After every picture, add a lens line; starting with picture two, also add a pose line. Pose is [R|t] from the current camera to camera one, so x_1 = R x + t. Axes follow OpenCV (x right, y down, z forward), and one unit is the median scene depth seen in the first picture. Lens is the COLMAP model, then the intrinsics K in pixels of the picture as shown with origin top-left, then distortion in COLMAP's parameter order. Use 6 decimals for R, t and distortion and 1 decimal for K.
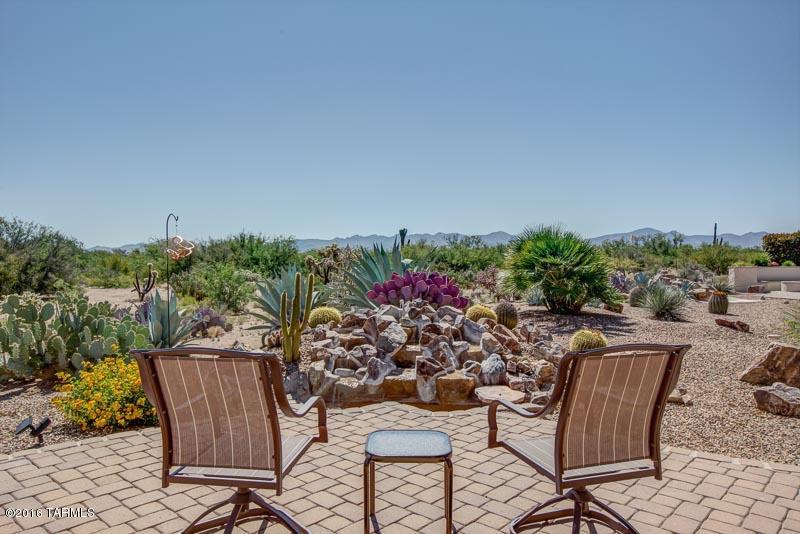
lens RADIAL K [[567.2, 0, 400.0], [0, 567.2, 267.0], [0, 0, 1]] dist [-0.002000, -0.001366]
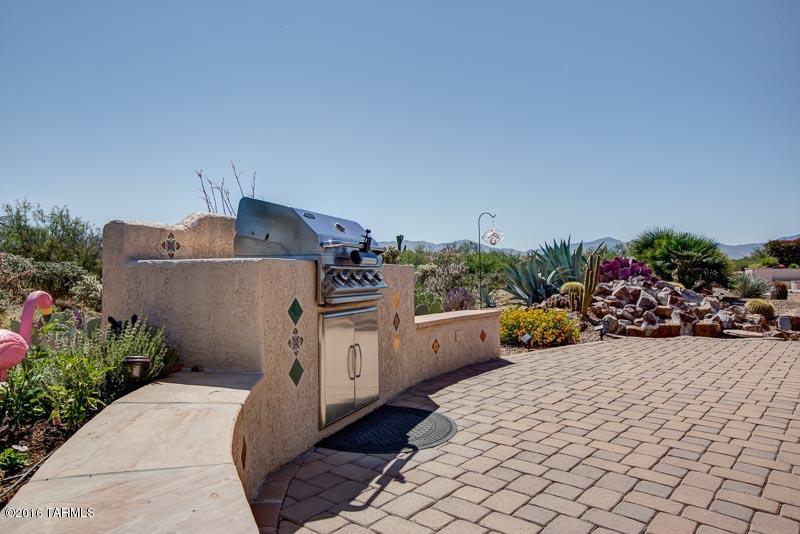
lens RADIAL K [[555.2, 0, 400.0], [0, 555.2, 267.0], [0, 0, 1]] dist [0.000221, 0.026512]
pose [[0.997300, 0.008405, 0.072952, -0.761048], [-0.007417, 0.999877, -0.013807, 0.065175], [-0.073060, 0.013229, 0.997240, -0.383050]]
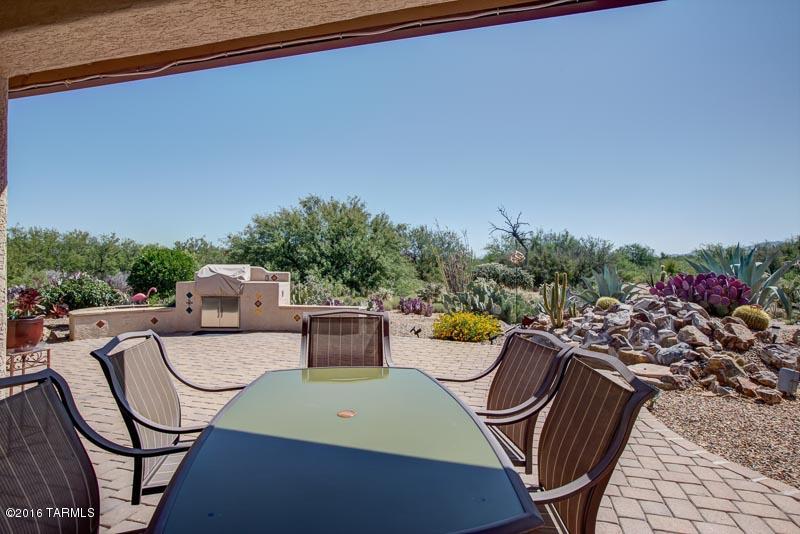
lens RADIAL K [[459.8, 0, 400.0], [0, 459.8, 267.0], [0, 0, 1]] dist [-0.002035, -0.000272]
pose [[0.472273, 0.010207, -0.881393, 0.820826], [-0.011765, 0.999917, 0.005276, -0.013971], [0.881374, 0.007878, 0.472354, -0.046793]]
